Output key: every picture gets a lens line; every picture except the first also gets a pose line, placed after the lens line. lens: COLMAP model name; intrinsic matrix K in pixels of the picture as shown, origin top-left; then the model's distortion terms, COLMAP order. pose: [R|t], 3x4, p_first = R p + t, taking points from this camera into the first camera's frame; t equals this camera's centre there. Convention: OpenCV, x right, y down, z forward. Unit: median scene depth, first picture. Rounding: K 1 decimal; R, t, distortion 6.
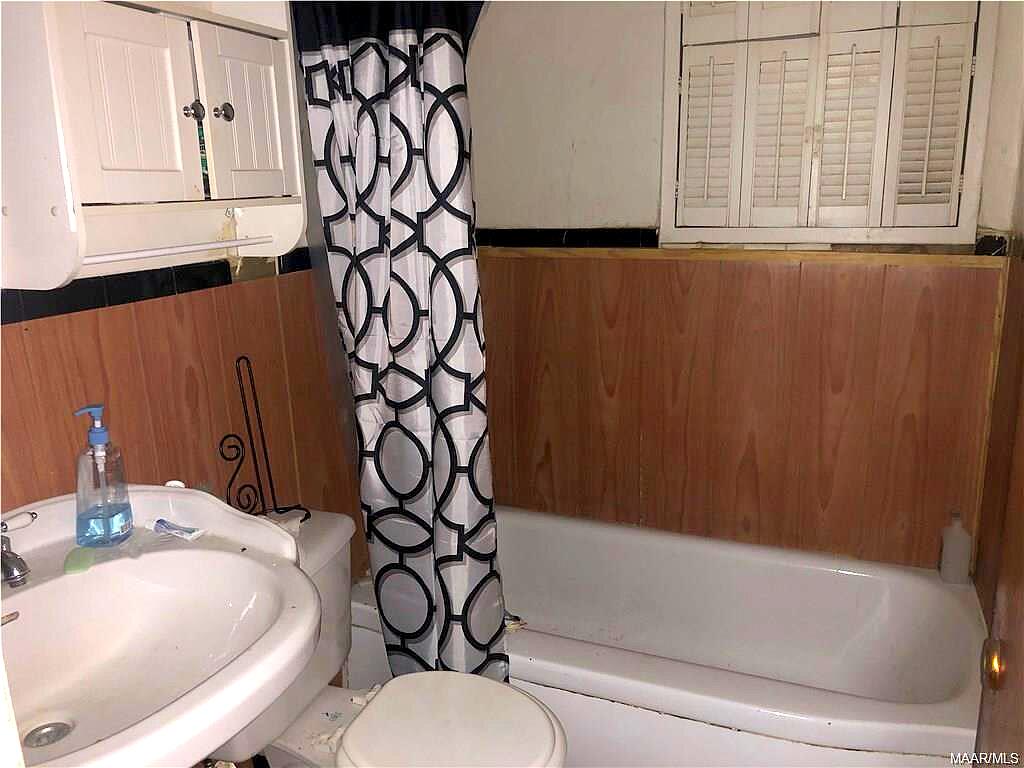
lens RADIAL K [[834.4, 0, 512.6], [0, 834.4, 385.3], [0, 0, 1]] dist [0.026148, -0.017697]
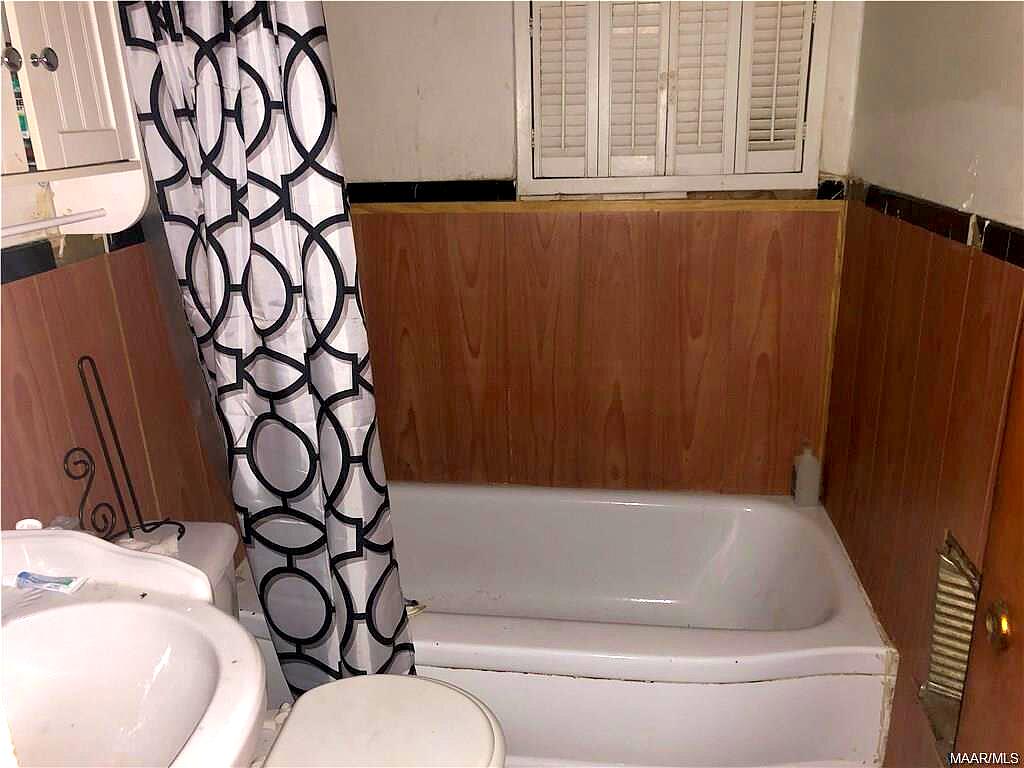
lens RADIAL K [[834.4, 0, 514.2], [0, 834.4, 385.5], [0, 0, 1]] dist [0.026148, -0.017697]
pose [[0.965849, -0.088360, 0.243574, -0.106976], [0.070493, 0.994207, 0.081137, -0.040482], [-0.249332, -0.061196, 0.966483, 0.076112]]
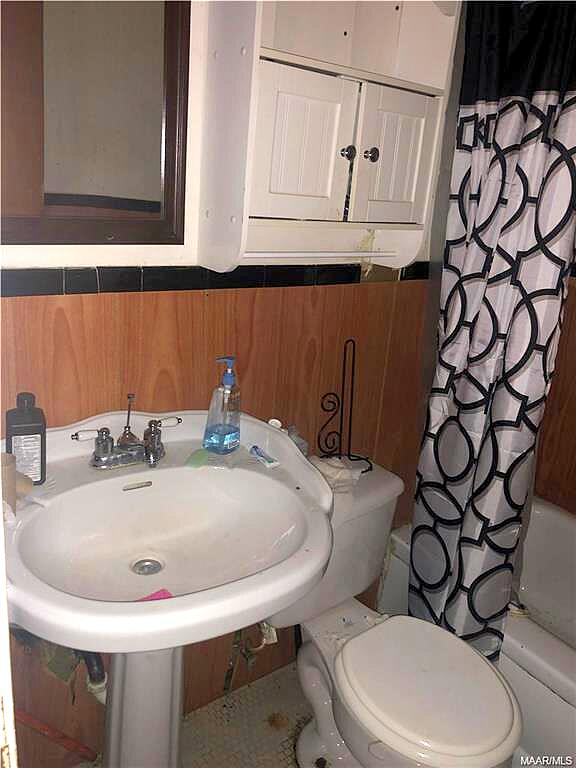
lens RADIAL K [[625.8, 0, 292.3], [0, 625.8, 374.7], [0, 0, 1]] dist [0.026148, -0.017697]
pose [[0.851351, 0.251482, -0.460389, 0.061031], [-0.228291, 0.967754, 0.106469, -0.060093], [0.472319, 0.014460, 0.881309, 0.083251]]
